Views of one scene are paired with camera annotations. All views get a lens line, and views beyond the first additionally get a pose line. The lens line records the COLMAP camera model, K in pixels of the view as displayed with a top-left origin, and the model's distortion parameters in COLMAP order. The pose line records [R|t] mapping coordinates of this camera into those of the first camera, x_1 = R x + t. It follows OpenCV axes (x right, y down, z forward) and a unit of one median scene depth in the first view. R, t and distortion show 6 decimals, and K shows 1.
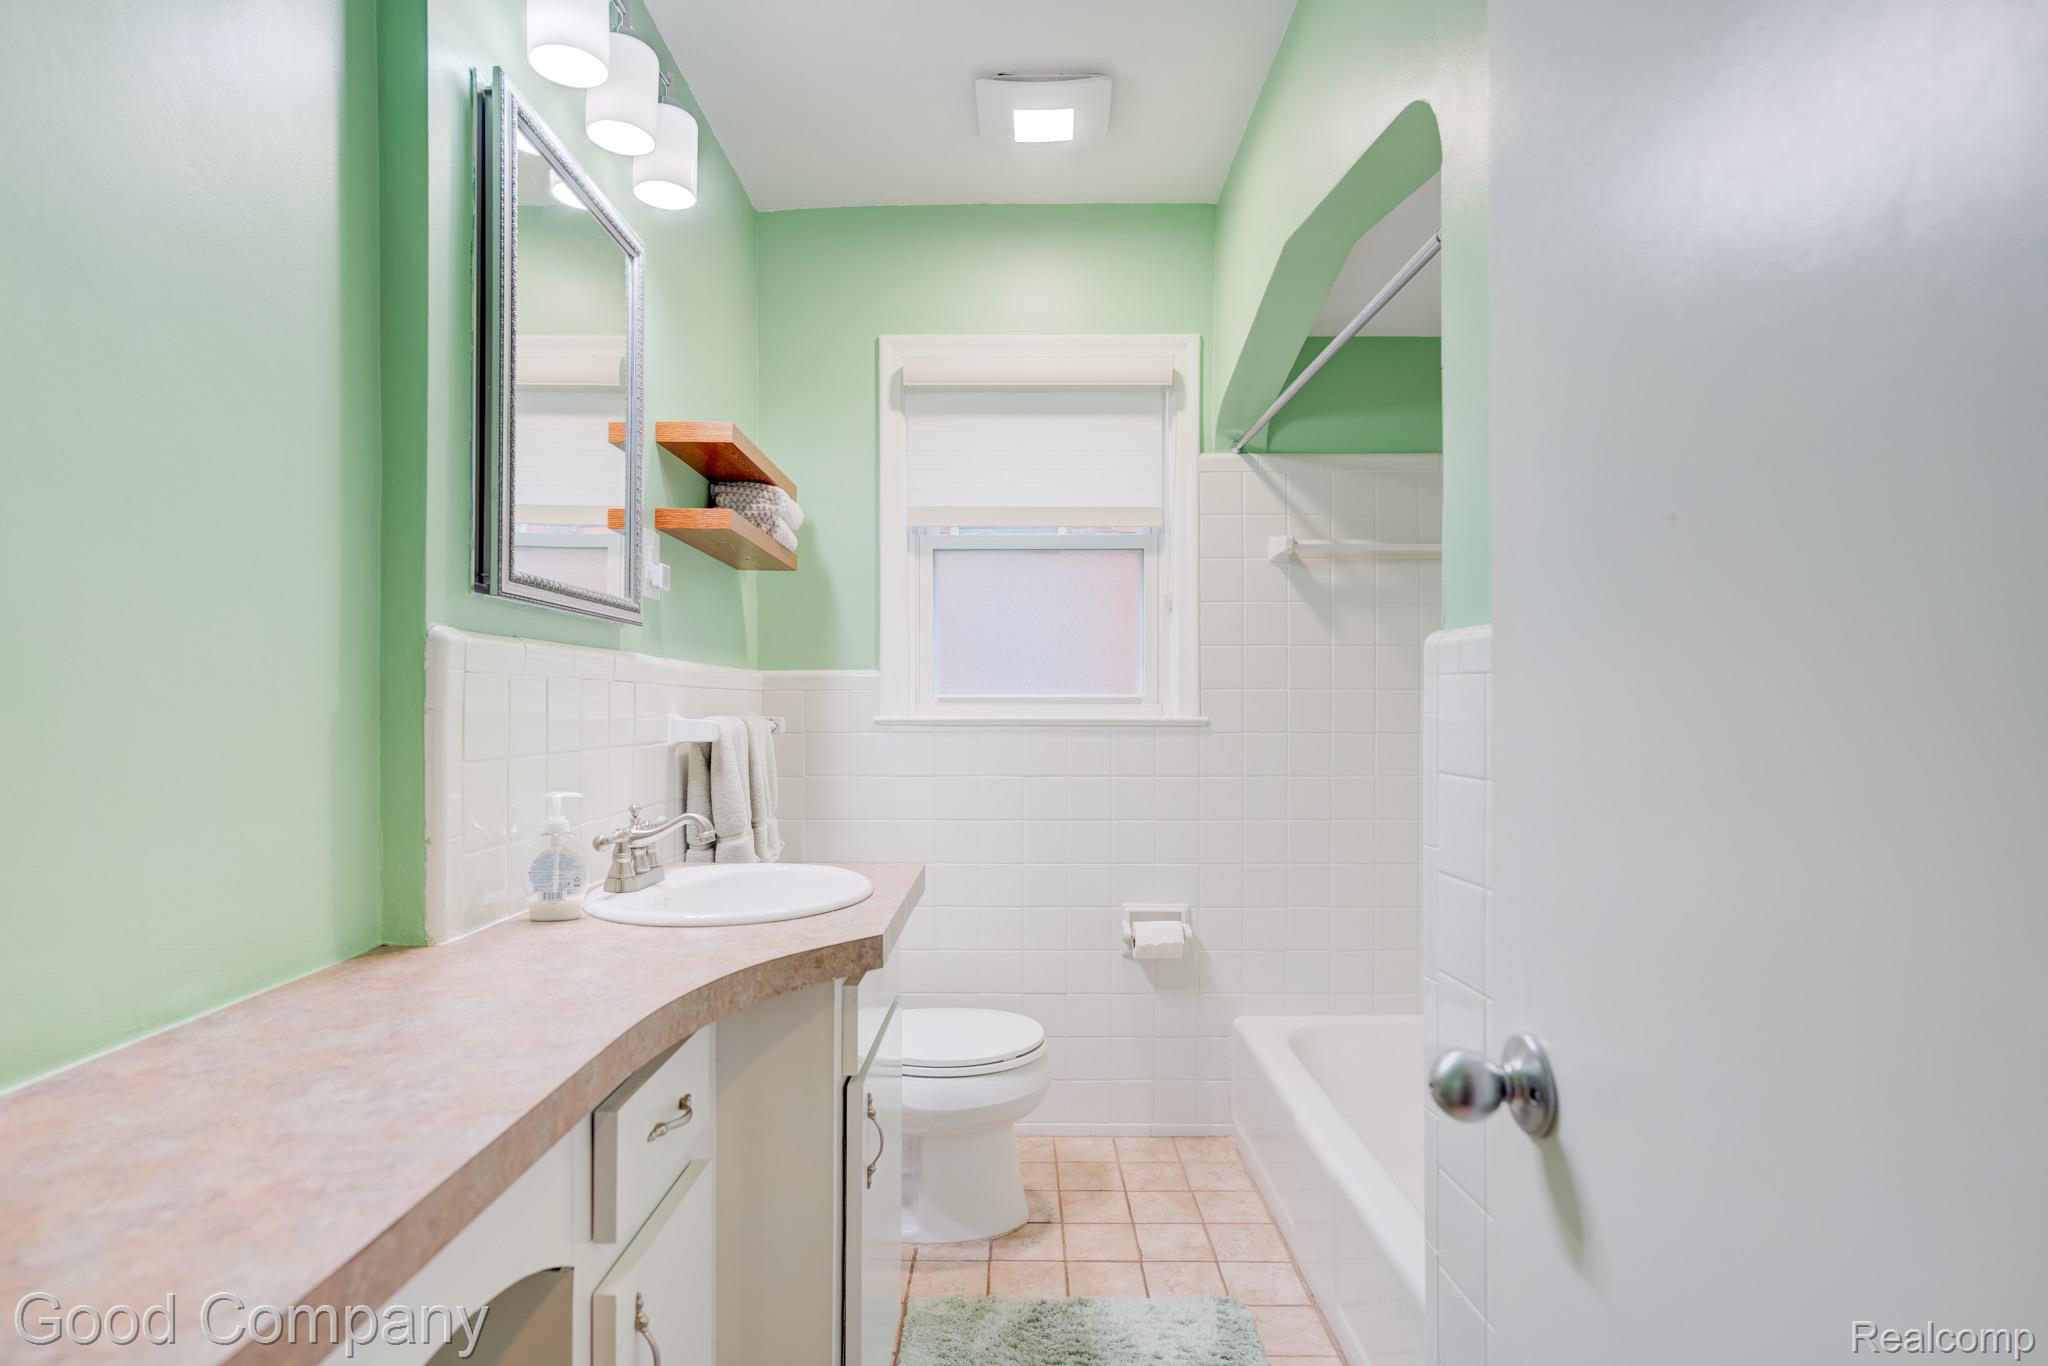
lens RADIAL K [[1090.3, 0, 1021.6], [0, 1090.3, 691.3], [0, 0, 1]] dist [-0.025517, 0.016761]
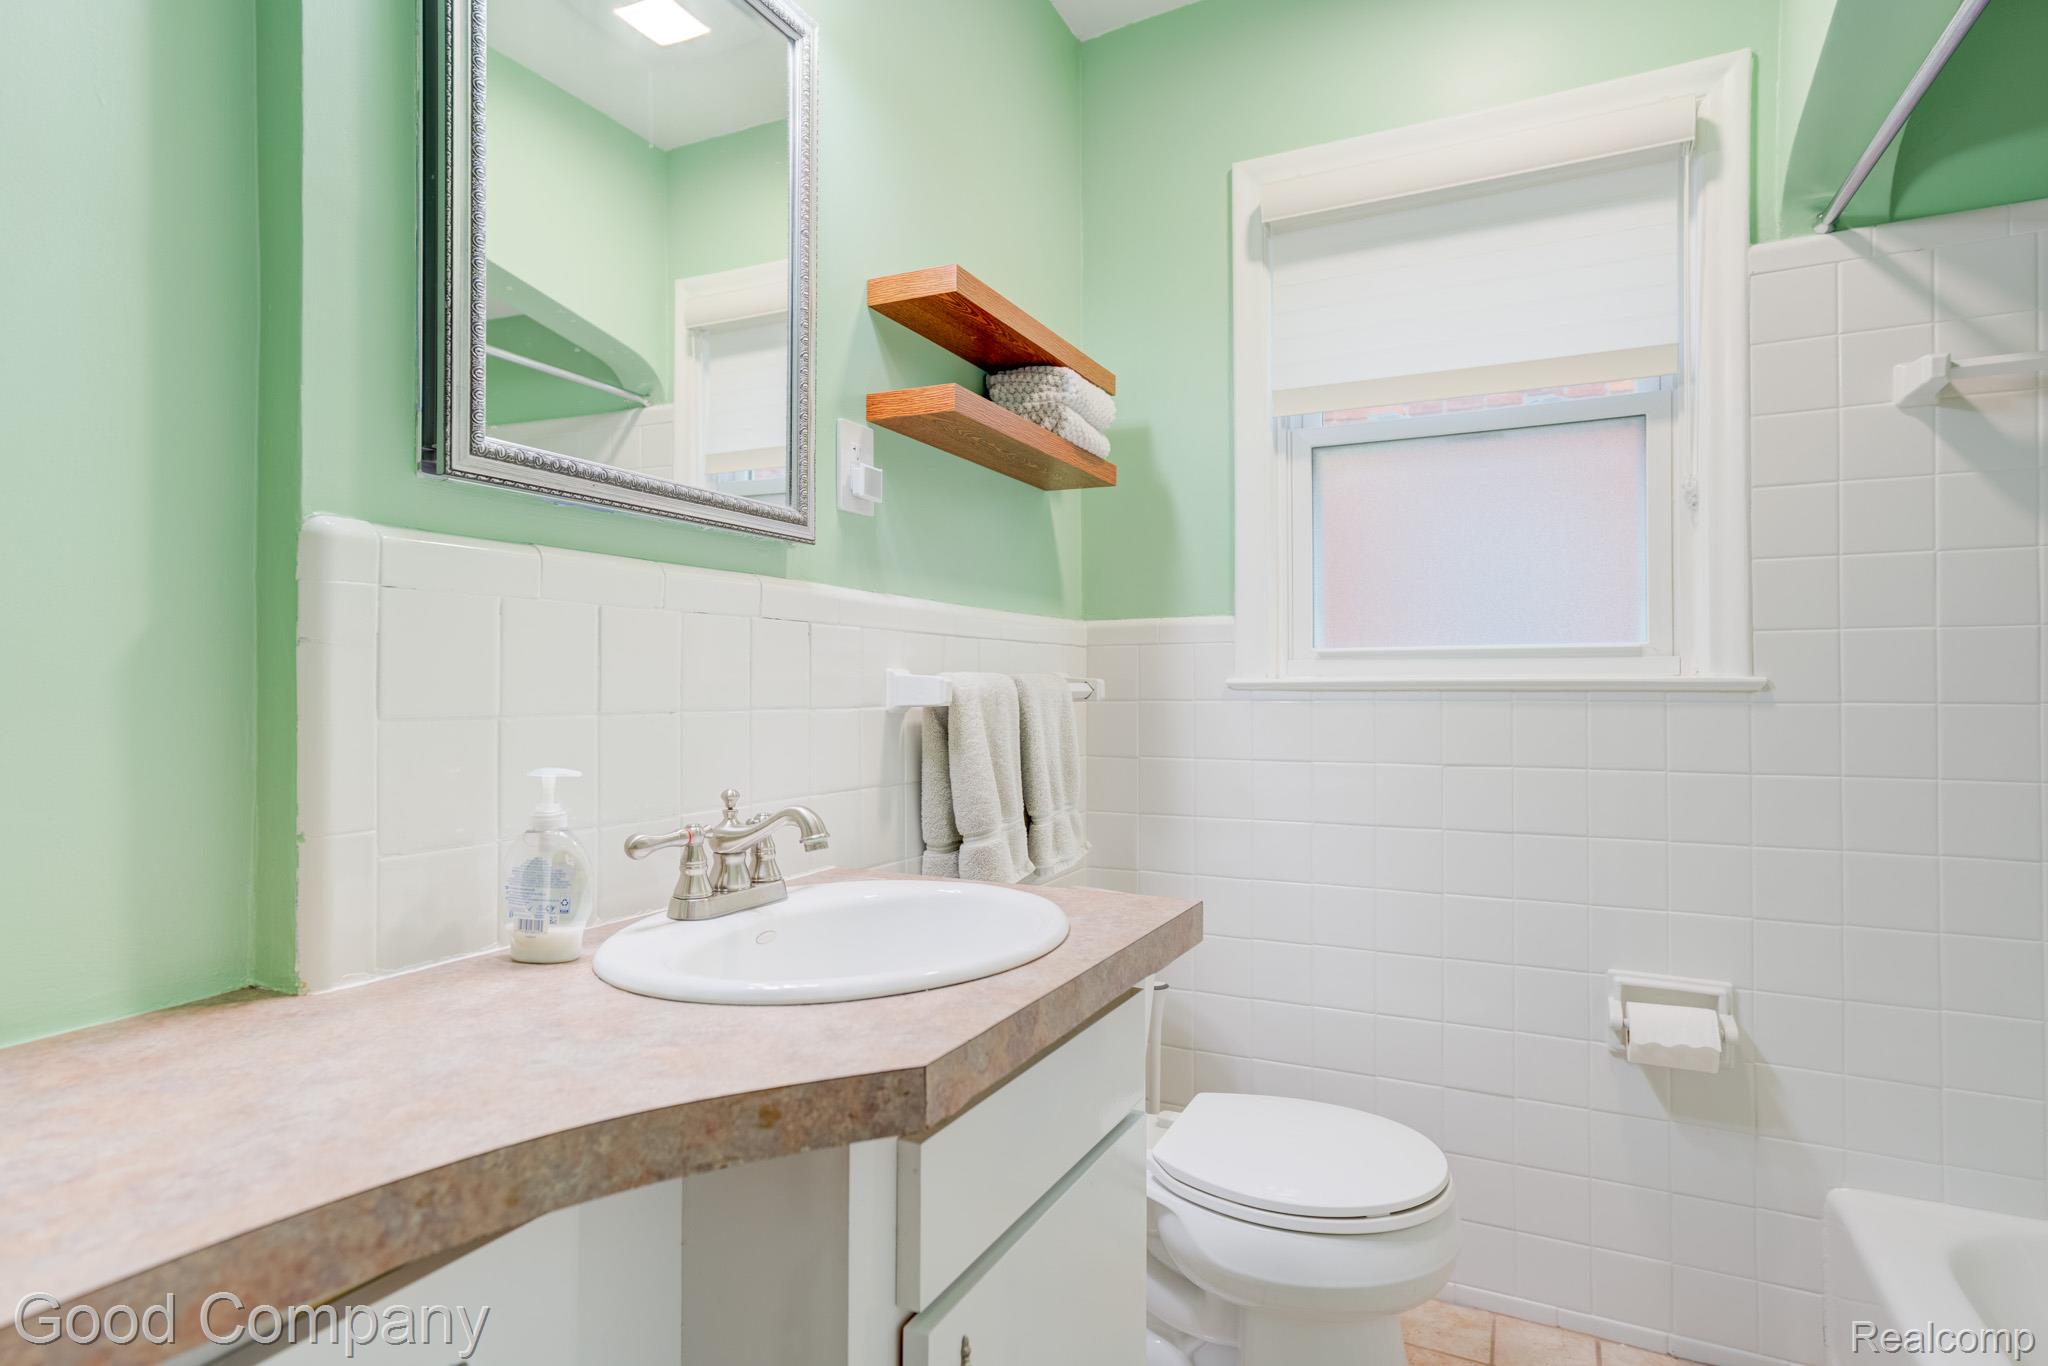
lens RADIAL K [[1105.1, 0, 1021.6], [0, 1105.1, 670.5], [0, 0, 1]] dist [-0.006823, 0.019059]
pose [[0.898288, -0.007955, -0.439336, 0.070064], [0.007636, 0.999968, -0.002492, 0.018971], [0.439341, -0.001116, 0.898319, 0.270361]]
